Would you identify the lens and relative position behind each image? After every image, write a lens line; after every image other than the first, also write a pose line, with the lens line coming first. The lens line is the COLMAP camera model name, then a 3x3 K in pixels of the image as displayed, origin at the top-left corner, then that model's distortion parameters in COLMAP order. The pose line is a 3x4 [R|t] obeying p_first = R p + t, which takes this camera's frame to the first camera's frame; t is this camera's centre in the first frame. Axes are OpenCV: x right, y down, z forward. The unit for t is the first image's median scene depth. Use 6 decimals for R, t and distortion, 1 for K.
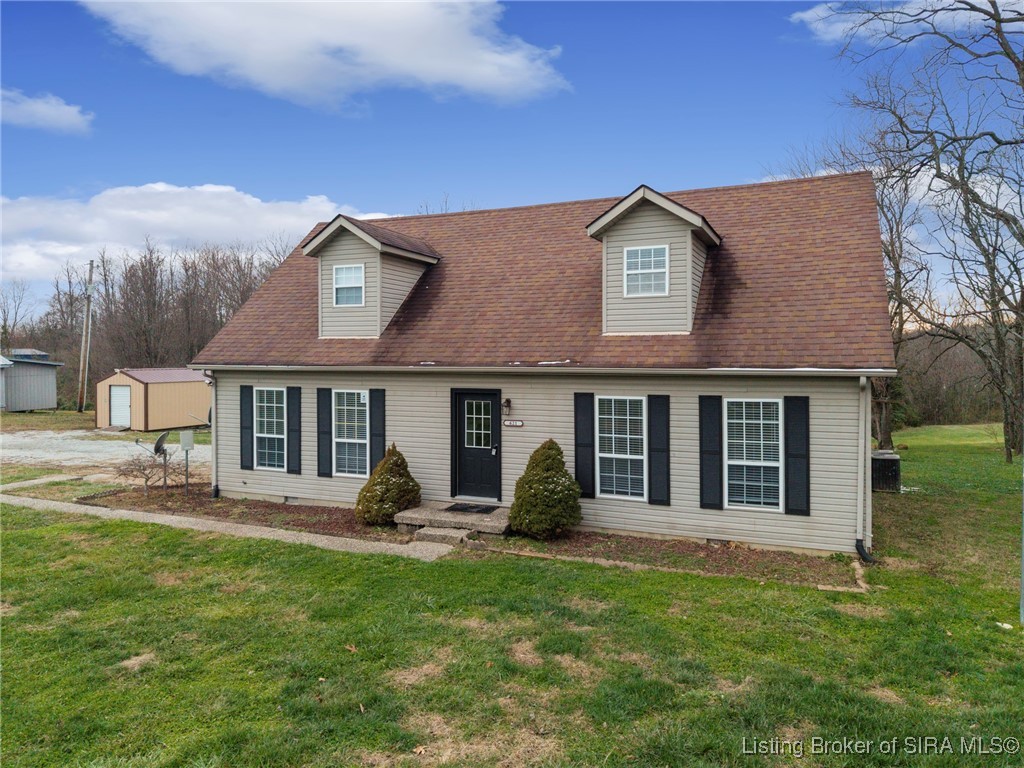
lens RADIAL K [[704.1, 0, 512.0], [0, 704.1, 384.0], [0, 0, 1]] dist [-0.002505, 0.000223]
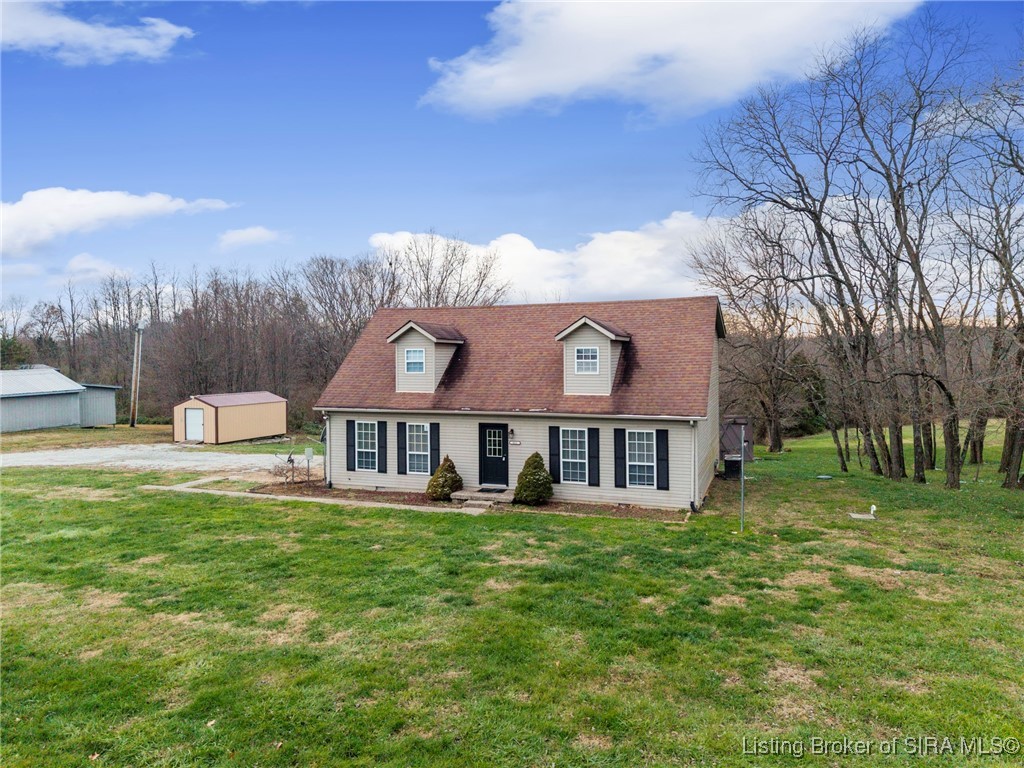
lens RADIAL K [[714.9, 0, 512.0], [0, 714.9, 384.0], [0, 0, 1]] dist [0.042199, -0.000672]
pose [[0.998949, -0.006378, 0.045397, -0.086383], [0.006359, 0.999980, 0.000559, -0.094140], [-0.045400, -0.000270, 0.998969, -0.814060]]
